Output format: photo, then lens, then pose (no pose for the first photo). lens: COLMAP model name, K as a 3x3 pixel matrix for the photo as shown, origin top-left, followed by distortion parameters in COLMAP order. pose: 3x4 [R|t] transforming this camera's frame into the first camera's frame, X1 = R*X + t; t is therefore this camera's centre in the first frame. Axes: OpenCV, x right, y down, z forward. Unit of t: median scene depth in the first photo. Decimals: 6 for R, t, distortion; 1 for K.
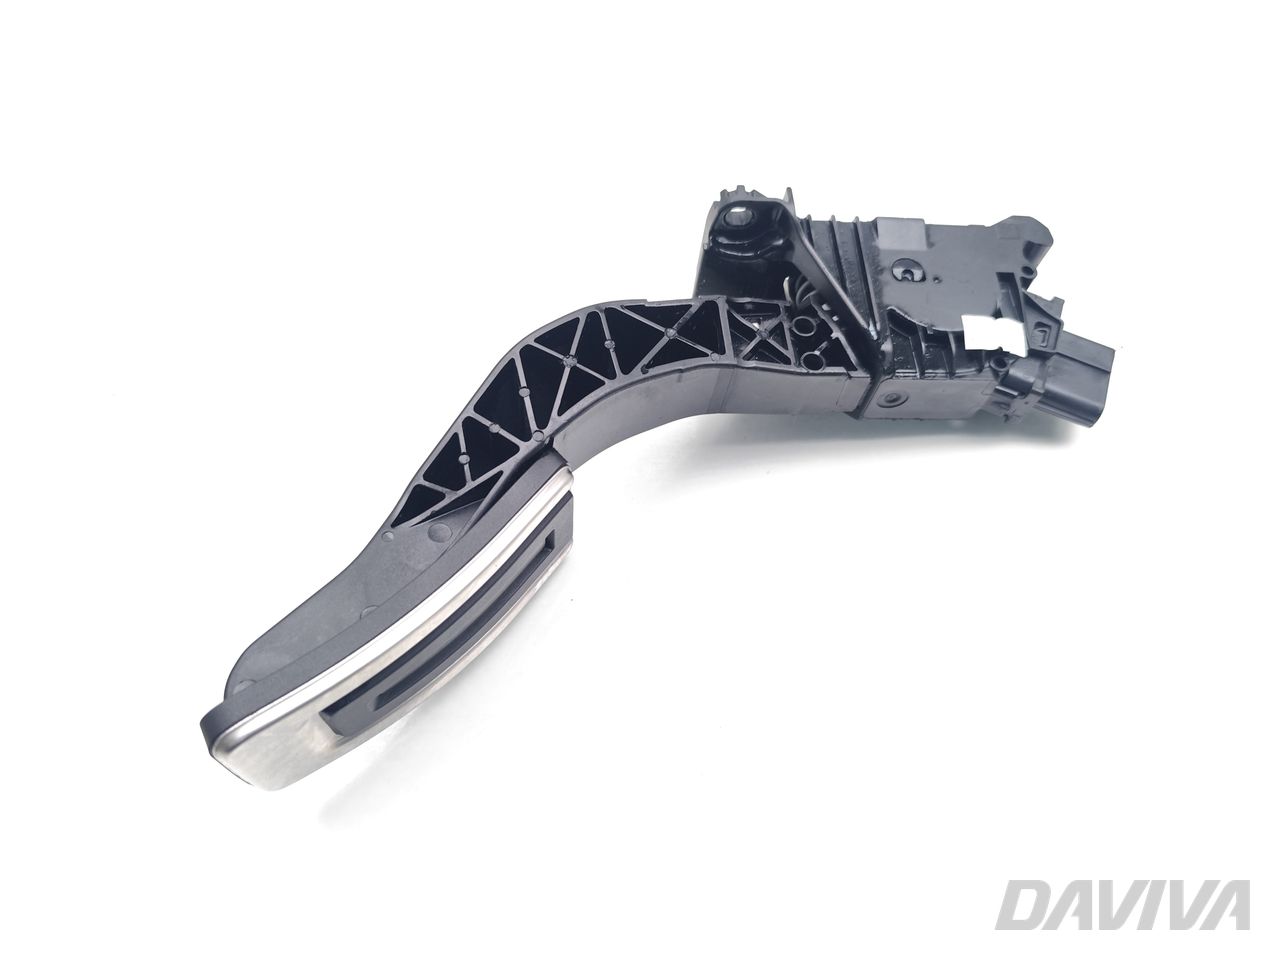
lens RADIAL K [[859.5, 0, 639.6], [0, 859.5, 479.3], [0, 0, 1]] dist [0.005725, 0.000311]
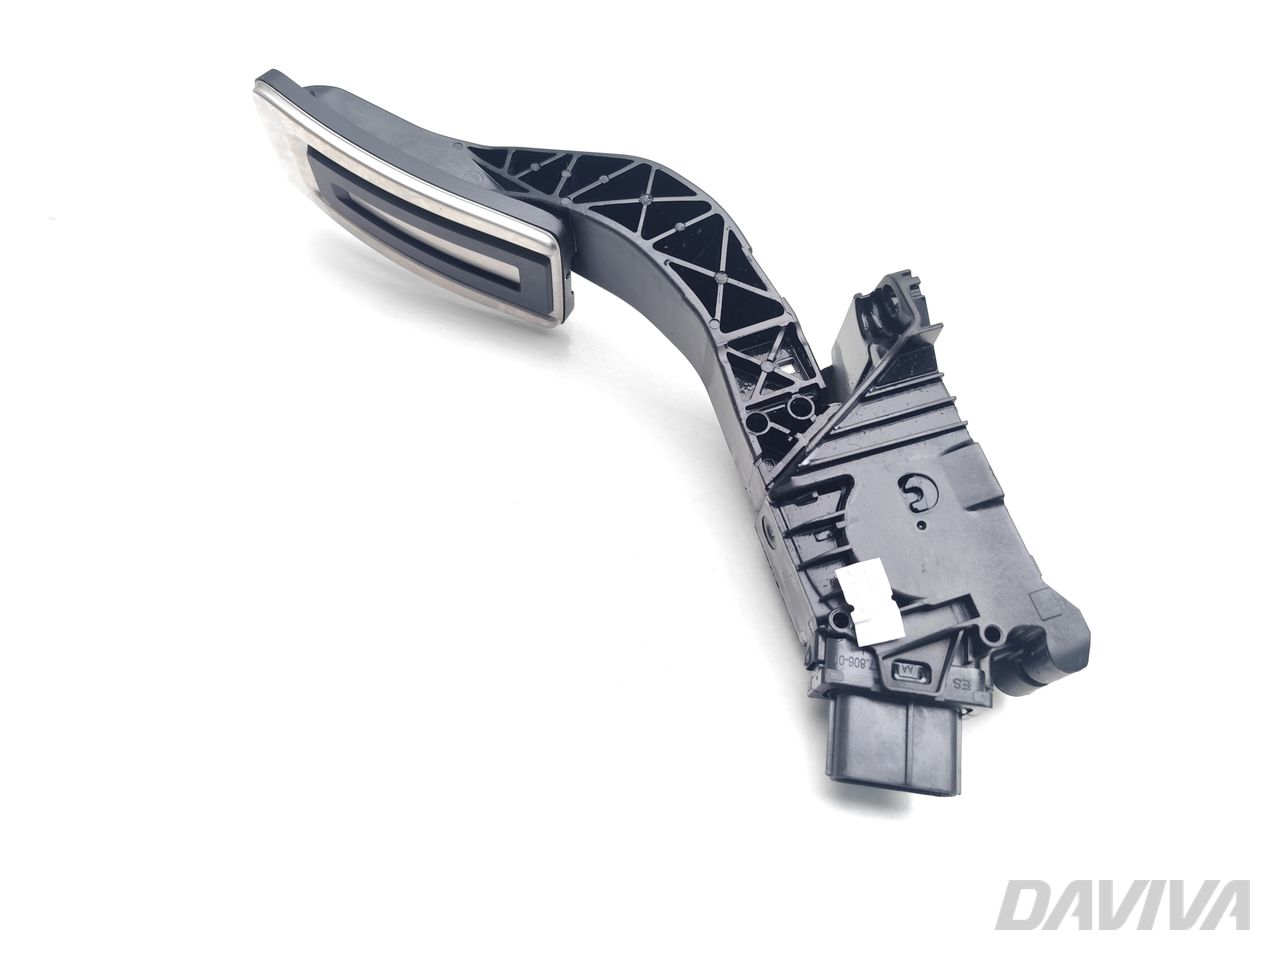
lens RADIAL K [[859.5, 0, 639.3], [0, 859.5, 480.6], [0, 0, 1]] dist [0.005725, 0.000311]
pose [[0.250807, 0.836919, -0.486479, 0.689476], [-0.861887, 0.421860, 0.281400, -0.269082], [0.440735, 0.348713, 0.827135, 0.228081]]
